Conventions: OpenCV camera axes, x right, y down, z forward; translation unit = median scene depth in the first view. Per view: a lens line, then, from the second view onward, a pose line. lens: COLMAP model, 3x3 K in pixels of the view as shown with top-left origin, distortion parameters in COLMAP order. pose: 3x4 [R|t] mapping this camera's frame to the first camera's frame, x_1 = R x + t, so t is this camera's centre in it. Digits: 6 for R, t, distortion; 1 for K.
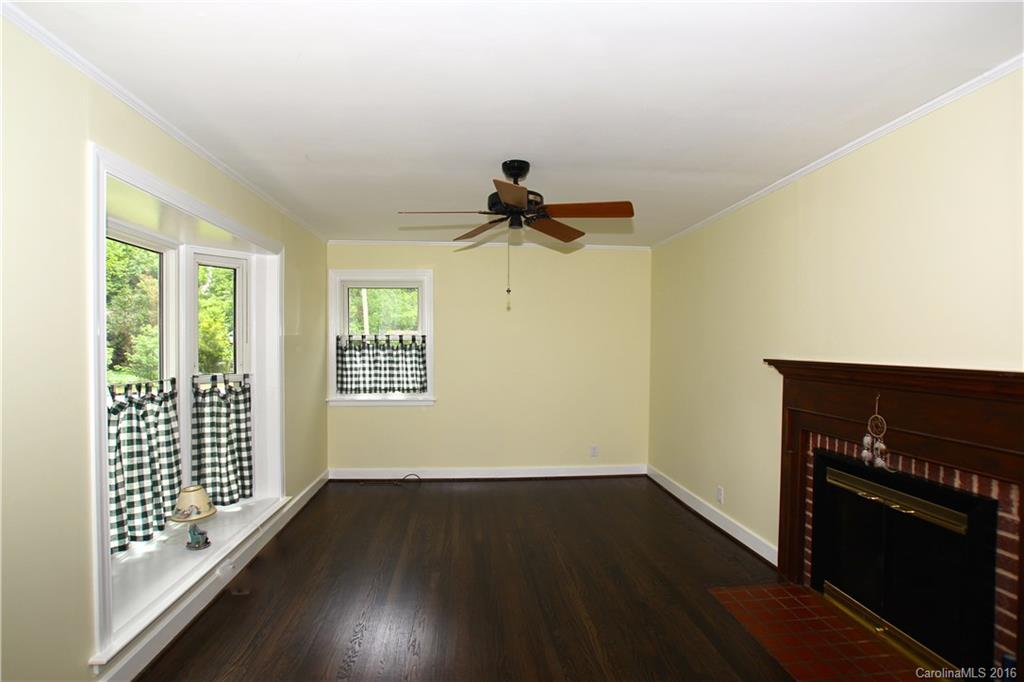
lens RADIAL K [[519.6, 0, 509.6], [0, 519.6, 344.1], [0, 0, 1]] dist [-0.054339, 0.021885]
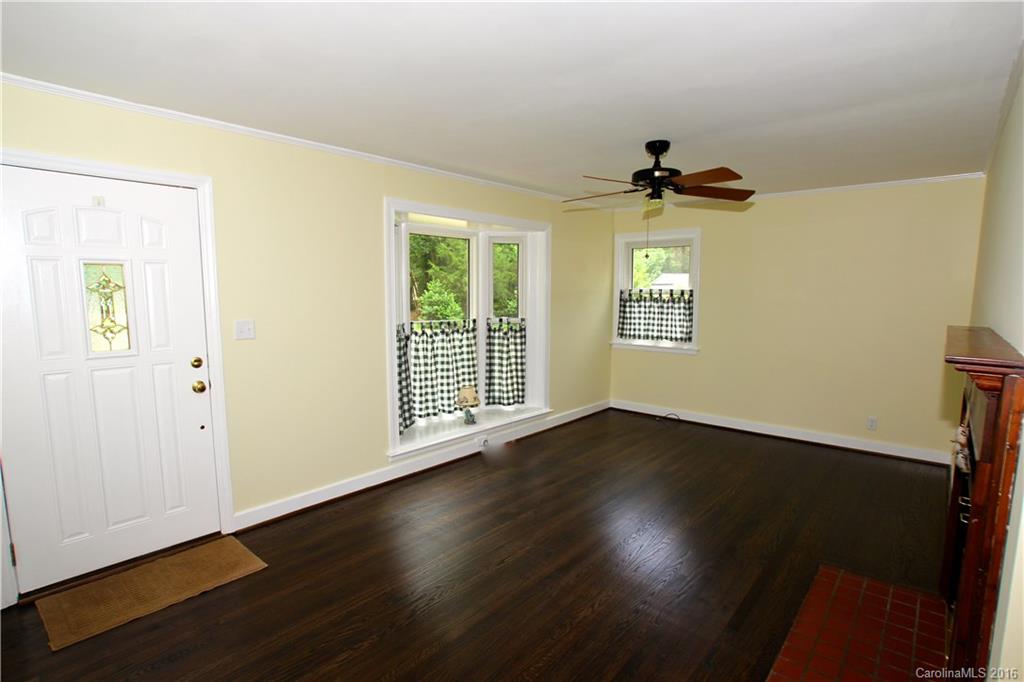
lens RADIAL K [[519.6, 0, 502.8], [0, 519.6, 344.1], [0, 0, 1]] dist [-0.054339, 0.021885]
pose [[0.694133, 0.076424, -0.715779, 0.476046], [-0.003477, 0.994693, 0.102832, -0.018384], [0.719839, -0.068890, 0.690714, -0.042338]]
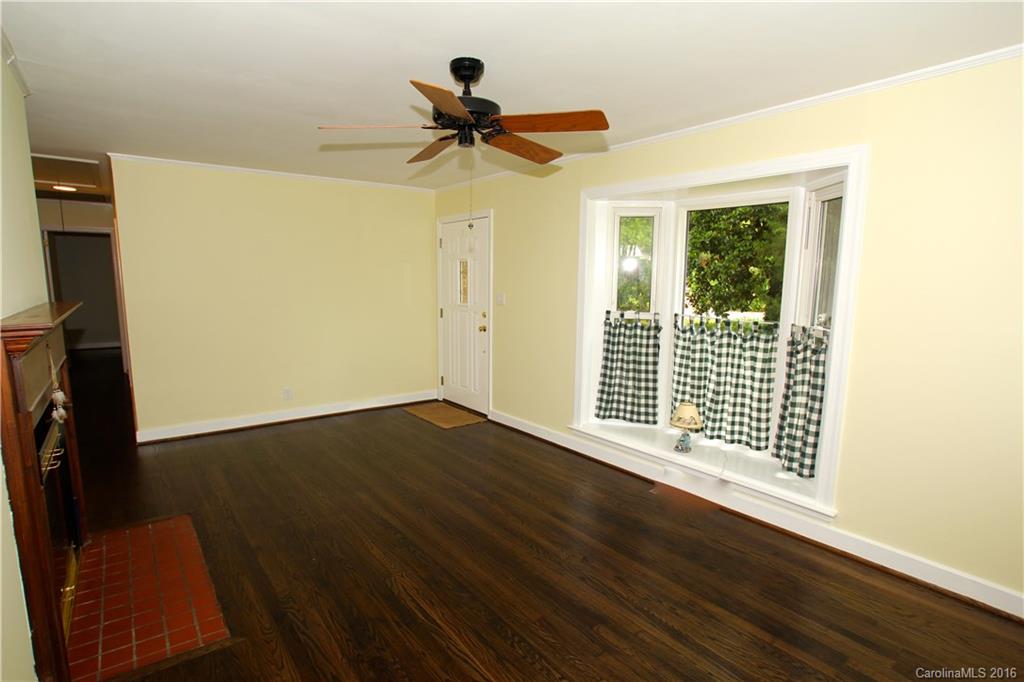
lens RADIAL K [[519.6, 0, 506.0], [0, 519.6, 344.0], [0, 0, 1]] dist [-0.054339, 0.021885]
pose [[-0.839491, 0.062674, -0.539747, 0.321542], [-0.011493, 0.991056, 0.132954, -0.018551], [0.543252, 0.117817, -0.831262, 1.344365]]
